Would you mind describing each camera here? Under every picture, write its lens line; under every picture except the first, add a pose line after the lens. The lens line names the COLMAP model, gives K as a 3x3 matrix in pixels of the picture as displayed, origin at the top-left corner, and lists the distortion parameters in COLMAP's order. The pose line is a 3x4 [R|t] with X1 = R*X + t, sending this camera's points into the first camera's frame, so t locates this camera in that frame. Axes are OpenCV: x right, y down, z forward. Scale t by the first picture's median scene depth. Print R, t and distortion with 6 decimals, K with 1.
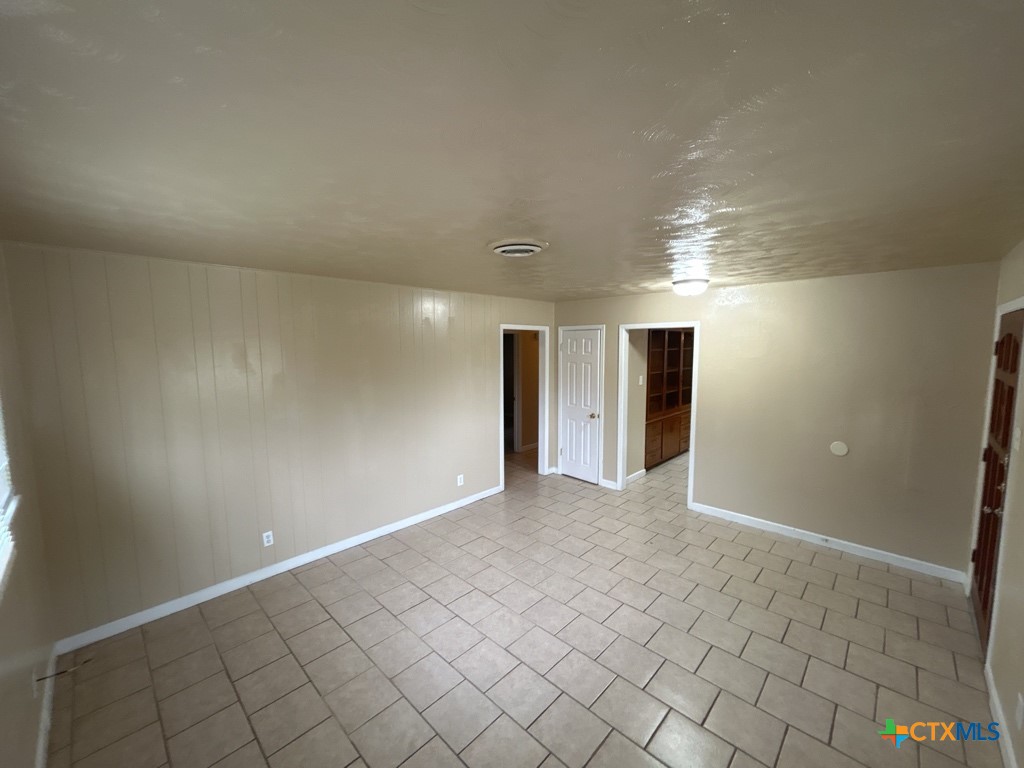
lens RADIAL K [[412.4, 0, 514.3], [0, 412.4, 384.8], [0, 0, 1]] dist [0.002633, 0.001255]
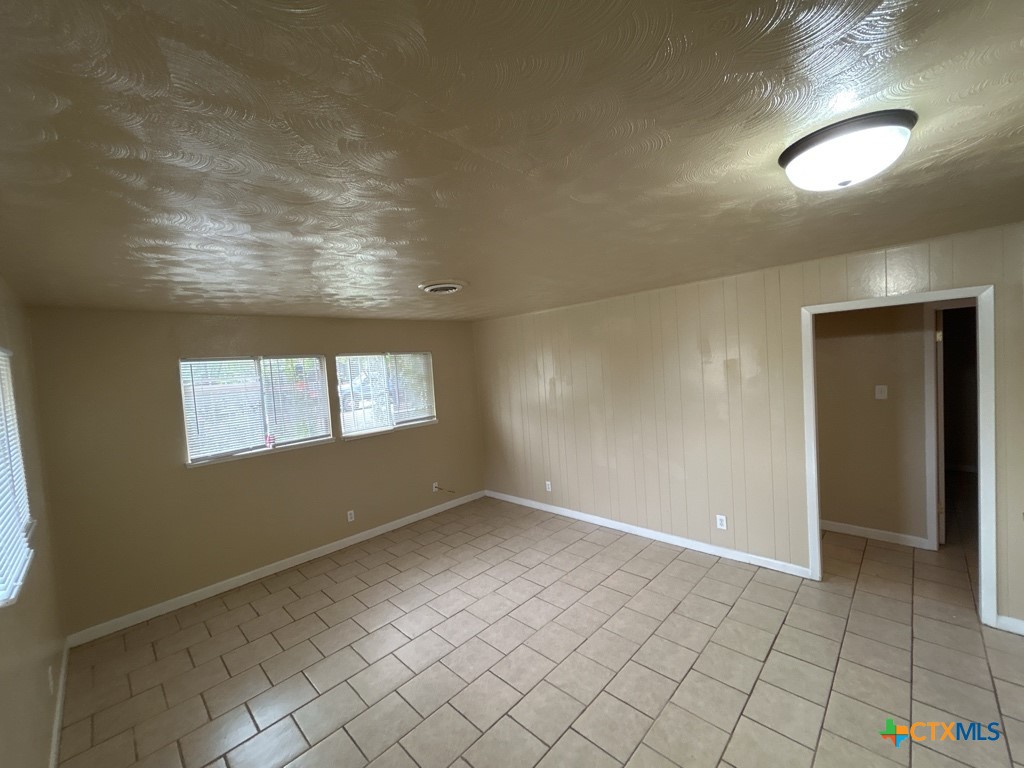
lens RADIAL K [[412.4, 0, 514.1], [0, 412.4, 384.5], [0, 0, 1]] dist [0.002633, 0.001255]
pose [[-0.007208, 0.051917, -0.998625, 0.904898], [-0.031111, 0.998156, 0.052118, -0.076866], [0.999490, 0.031444, -0.005580, 0.875535]]
